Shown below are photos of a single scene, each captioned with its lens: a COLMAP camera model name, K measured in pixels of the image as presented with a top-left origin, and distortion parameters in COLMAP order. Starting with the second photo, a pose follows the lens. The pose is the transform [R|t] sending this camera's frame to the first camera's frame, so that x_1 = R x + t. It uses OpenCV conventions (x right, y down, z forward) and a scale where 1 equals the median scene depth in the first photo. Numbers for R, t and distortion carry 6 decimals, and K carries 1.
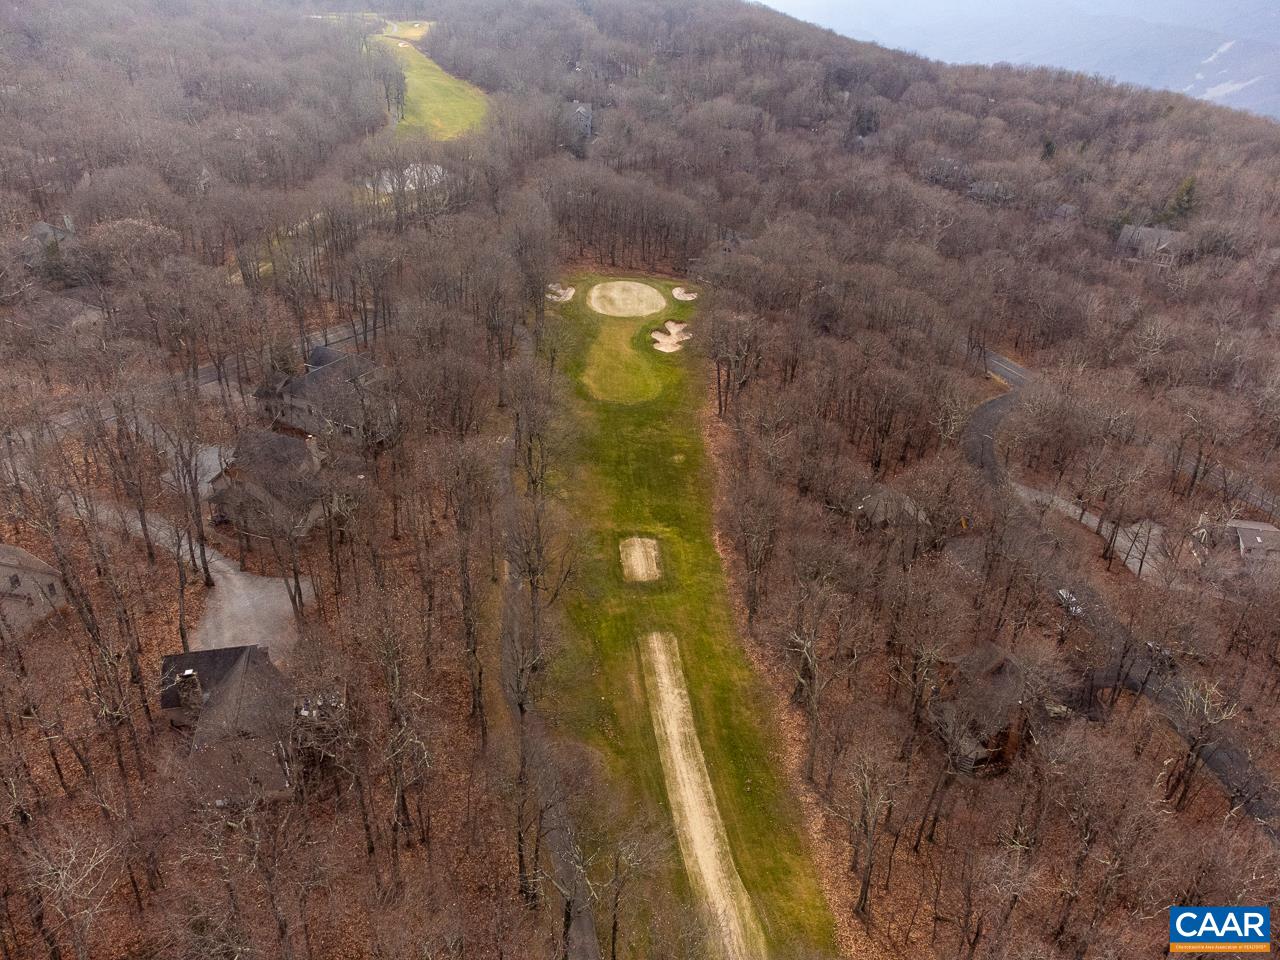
lens RADIAL K [[932.5, 0, 640.0], [0, 932.5, 480.0], [0, 0, 1]] dist [0.010637, -0.003504]
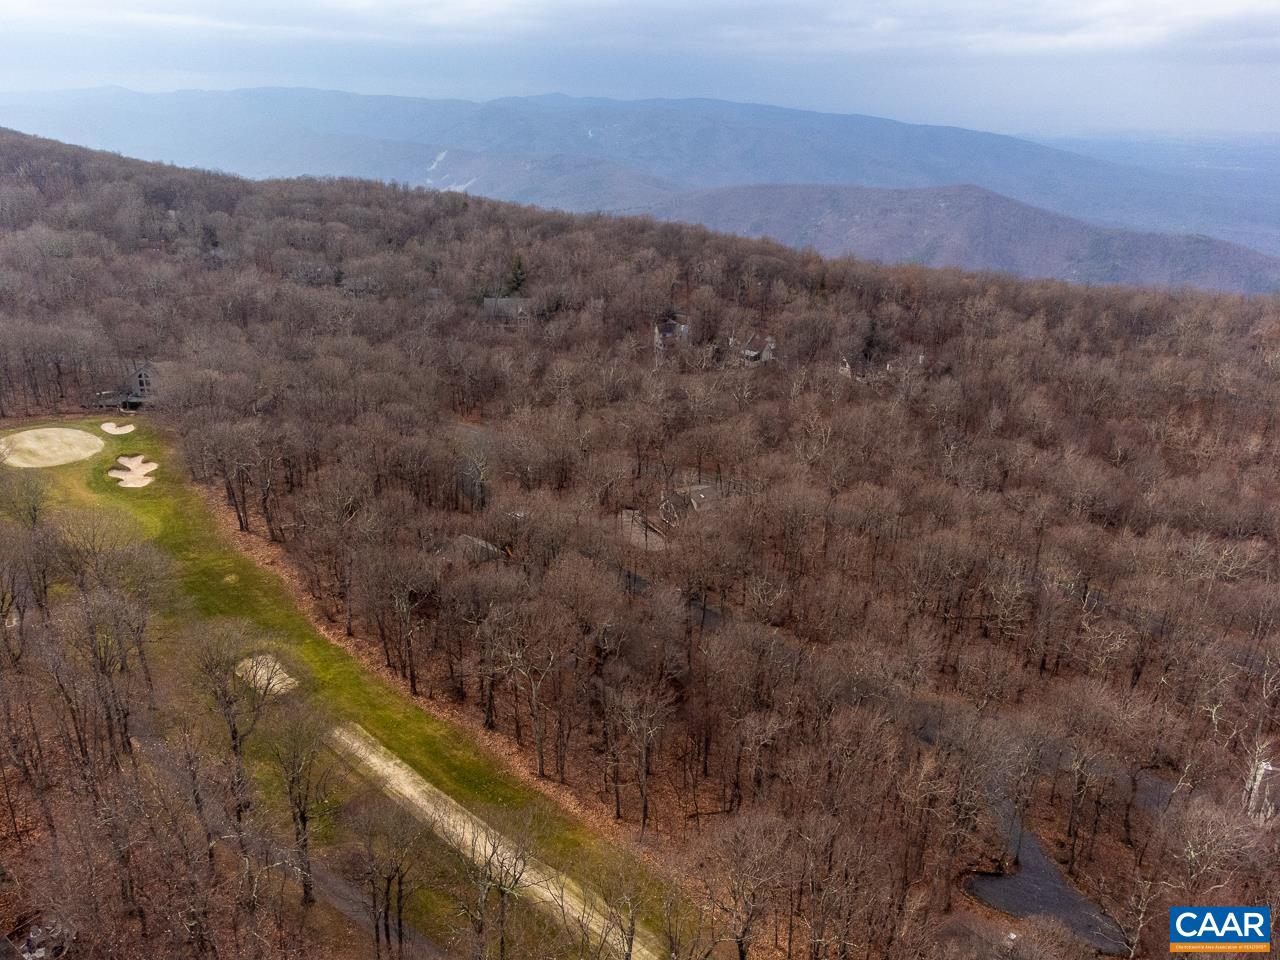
lens RADIAL K [[932.5, 0, 640.0], [0, 932.5, 480.0], [0, 0, 1]] dist [0.010637, -0.003504]
pose [[0.754701, -0.247064, 0.607772, -0.198509], [0.310072, 0.950712, 0.001440, 0.009291], [-0.578172, 0.187366, 0.794110, -0.019255]]
